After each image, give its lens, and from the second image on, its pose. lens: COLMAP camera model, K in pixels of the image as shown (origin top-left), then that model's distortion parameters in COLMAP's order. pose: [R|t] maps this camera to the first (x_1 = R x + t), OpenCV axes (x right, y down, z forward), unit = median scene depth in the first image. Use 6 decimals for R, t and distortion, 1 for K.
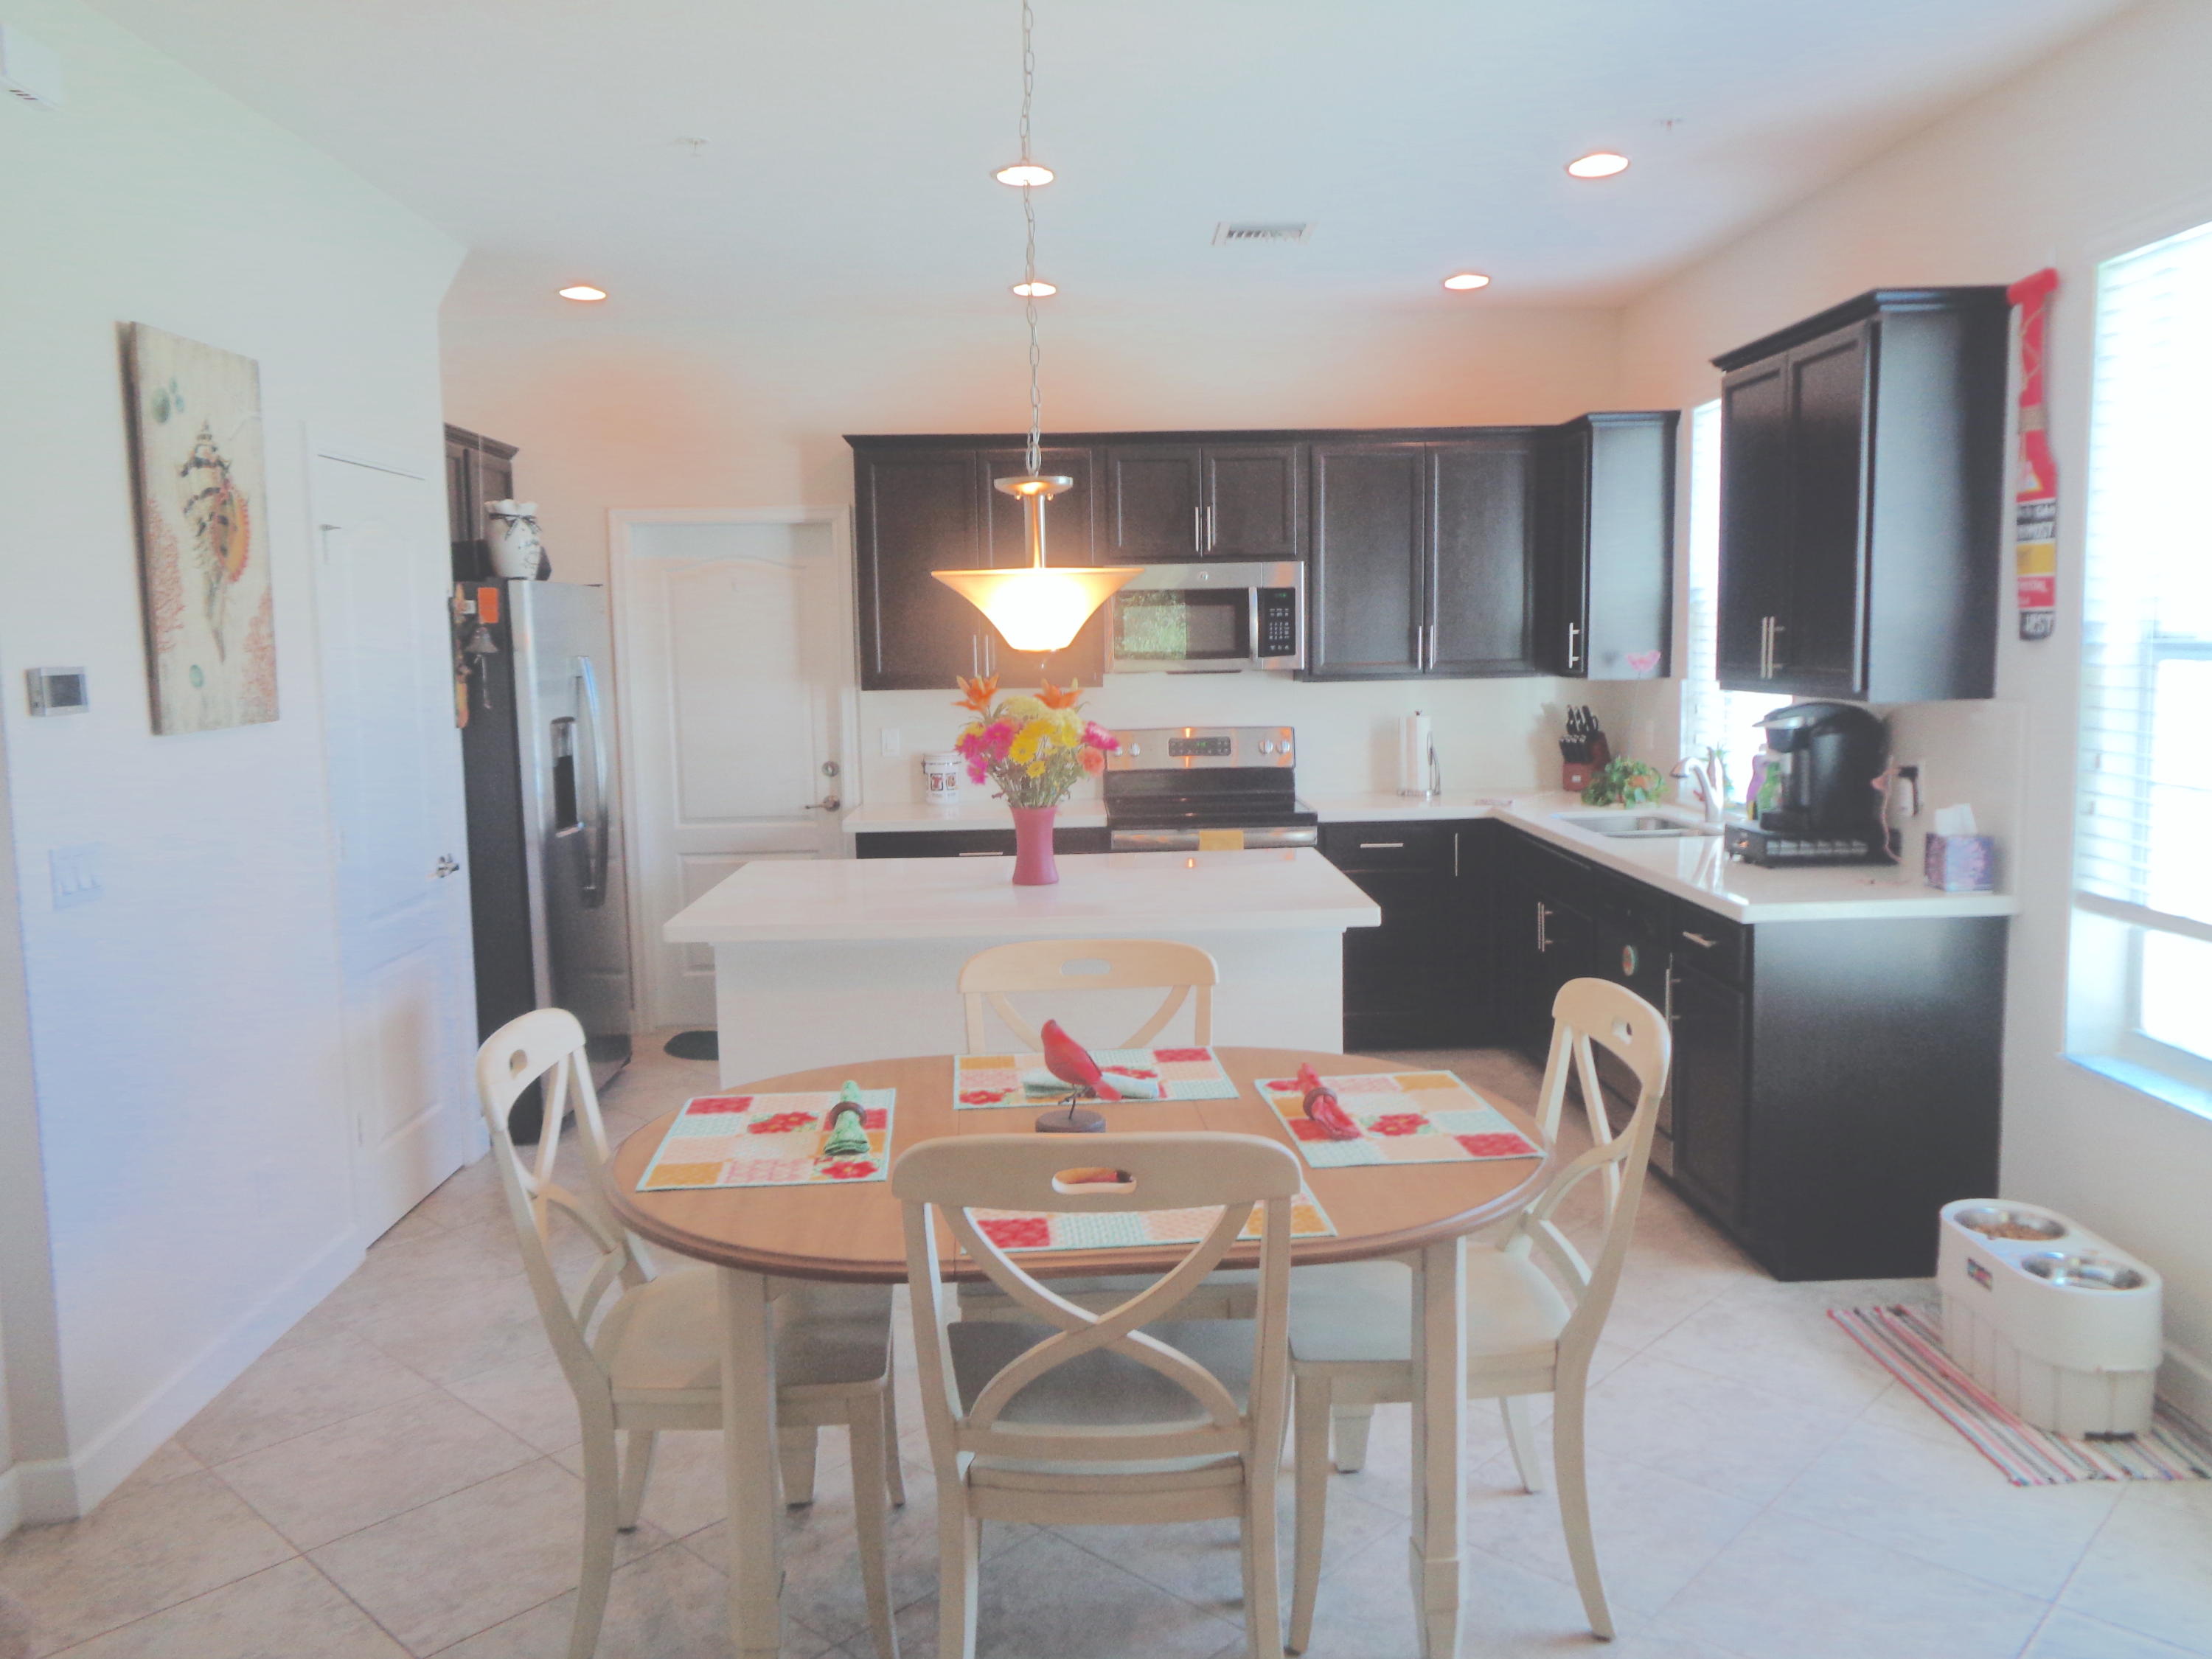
lens RADIAL K [[1665.0, 0, 1099.9], [0, 1665.0, 811.0], [0, 0, 1]] dist [-0.002304, 0.031995]
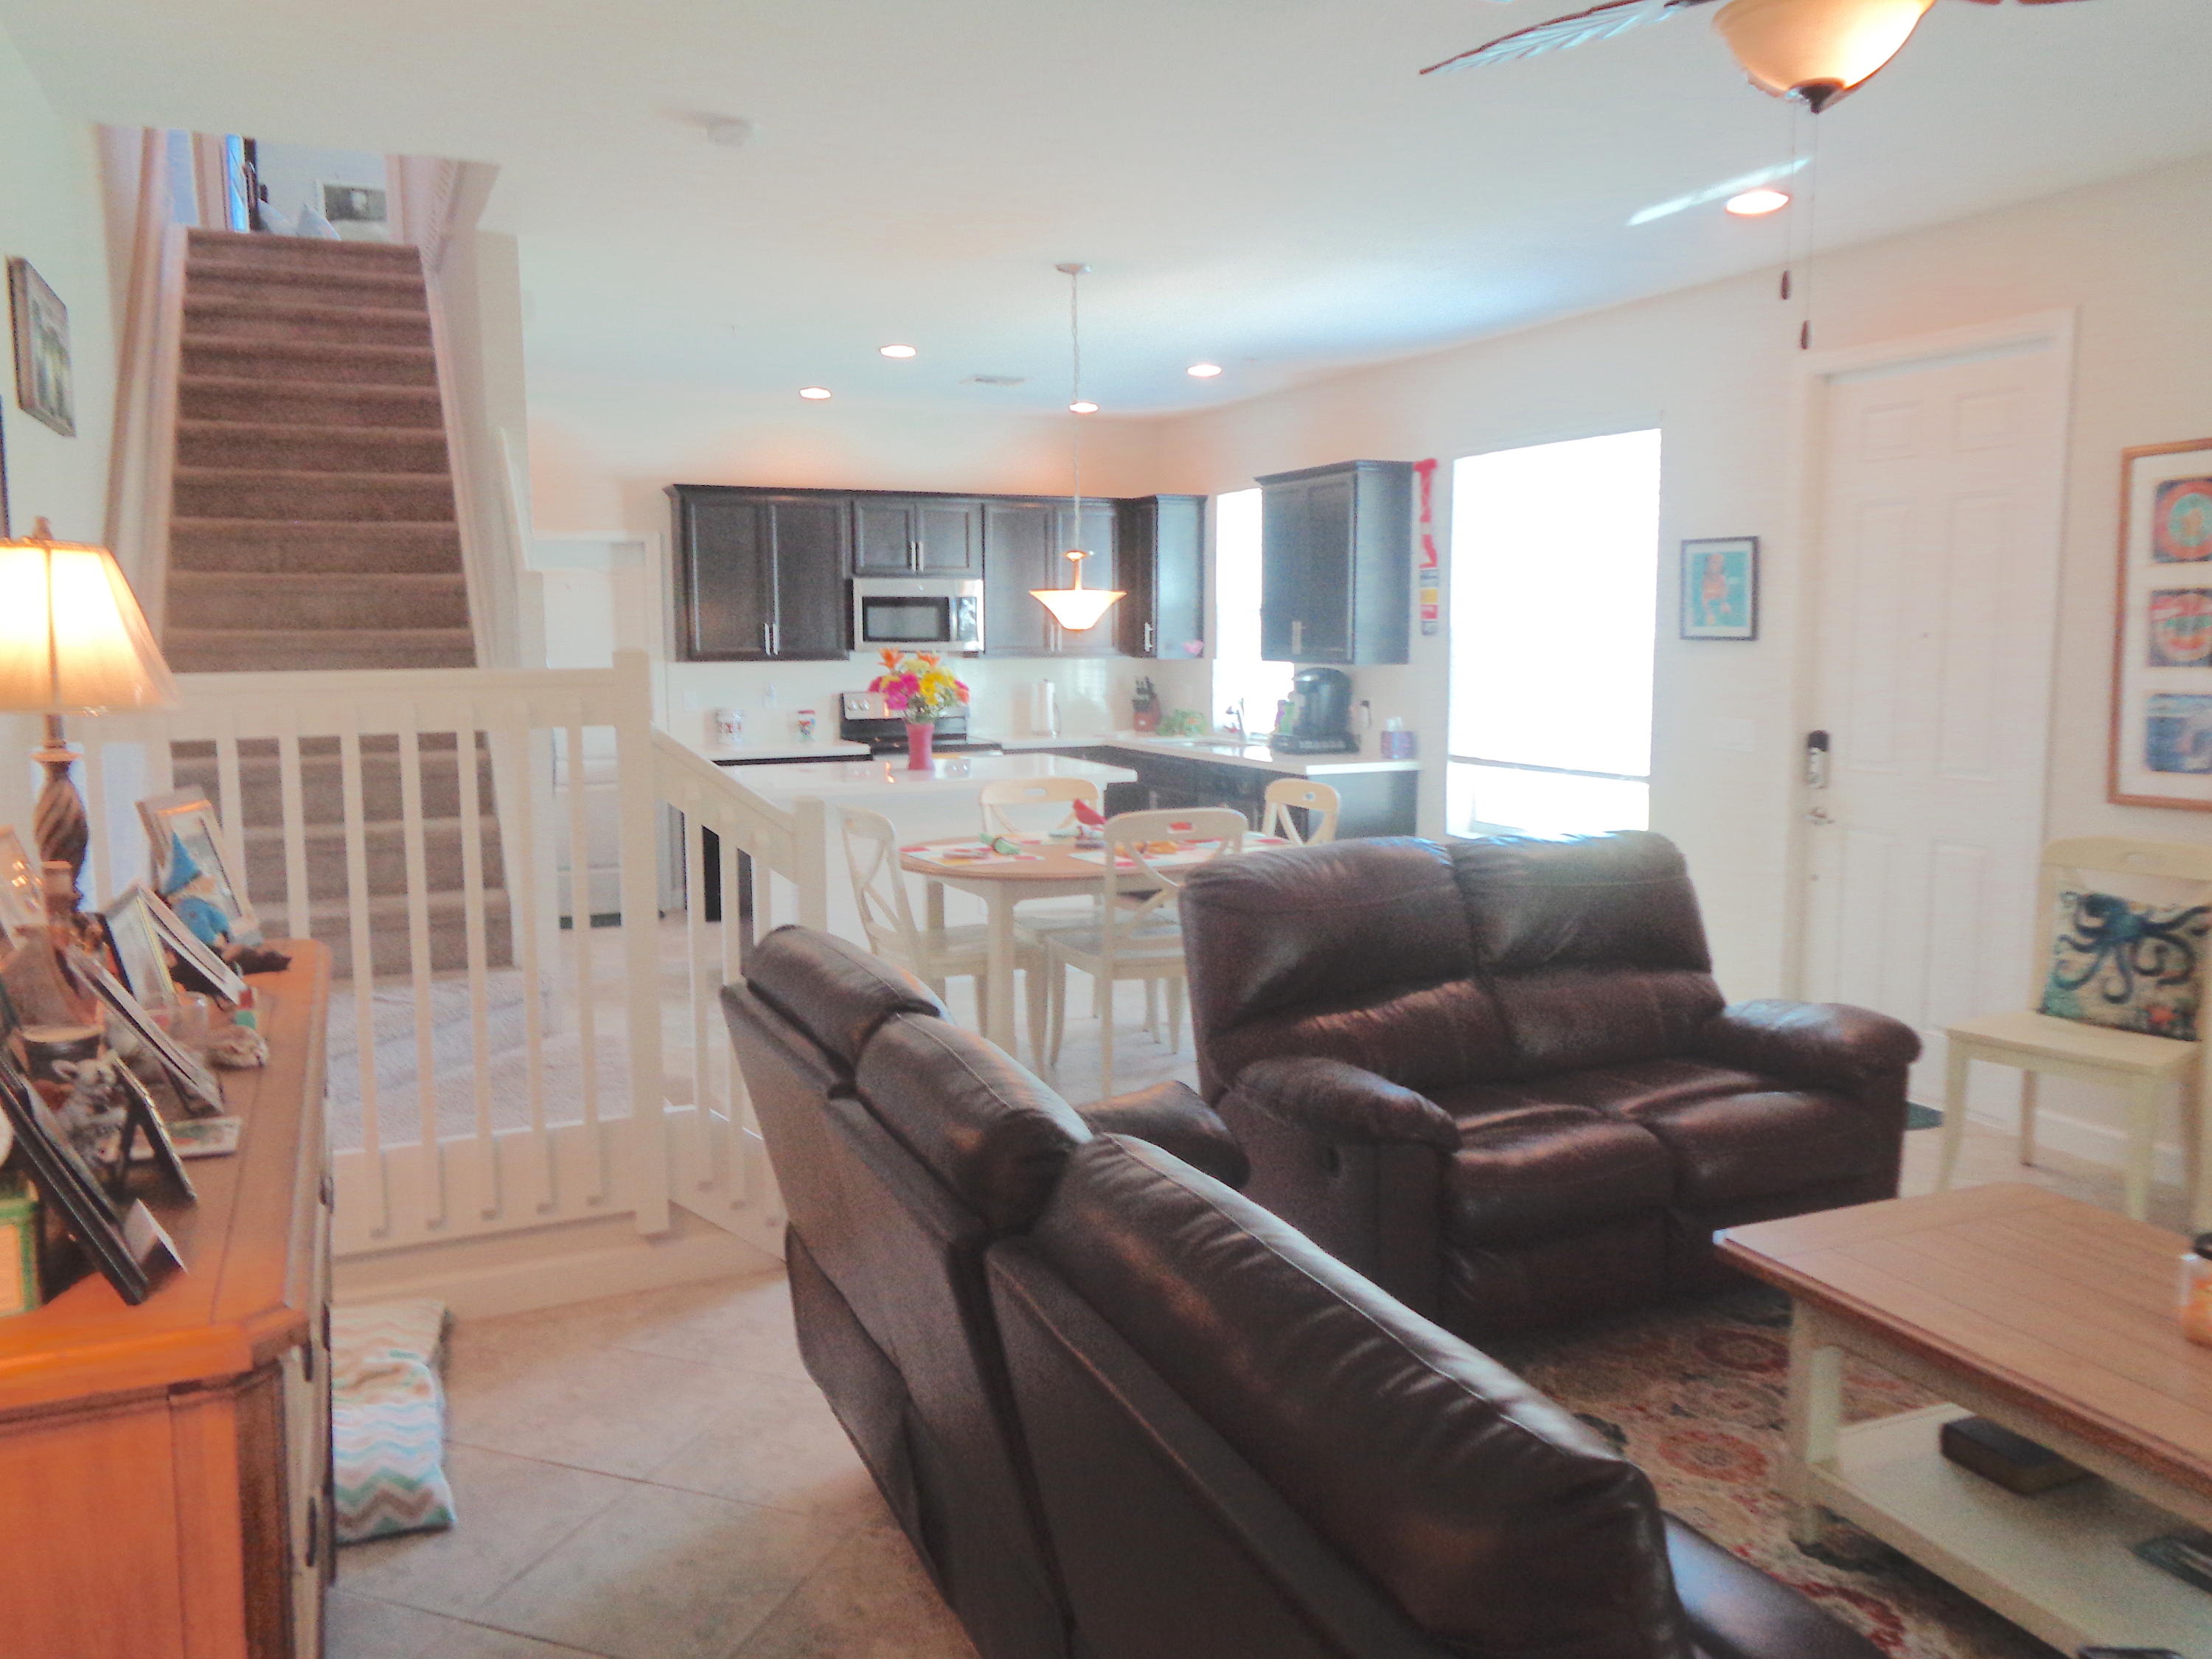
lens RADIAL K [[1665.0, 0, 1099.9], [0, 1665.0, 811.0], [0, 0, 1]] dist [-0.002304, 0.031995]
pose [[0.921752, -0.023442, 0.387070, -0.532844], [0.024033, 0.999706, 0.003313, 0.085248], [-0.387034, 0.006249, 0.922044, -0.639367]]
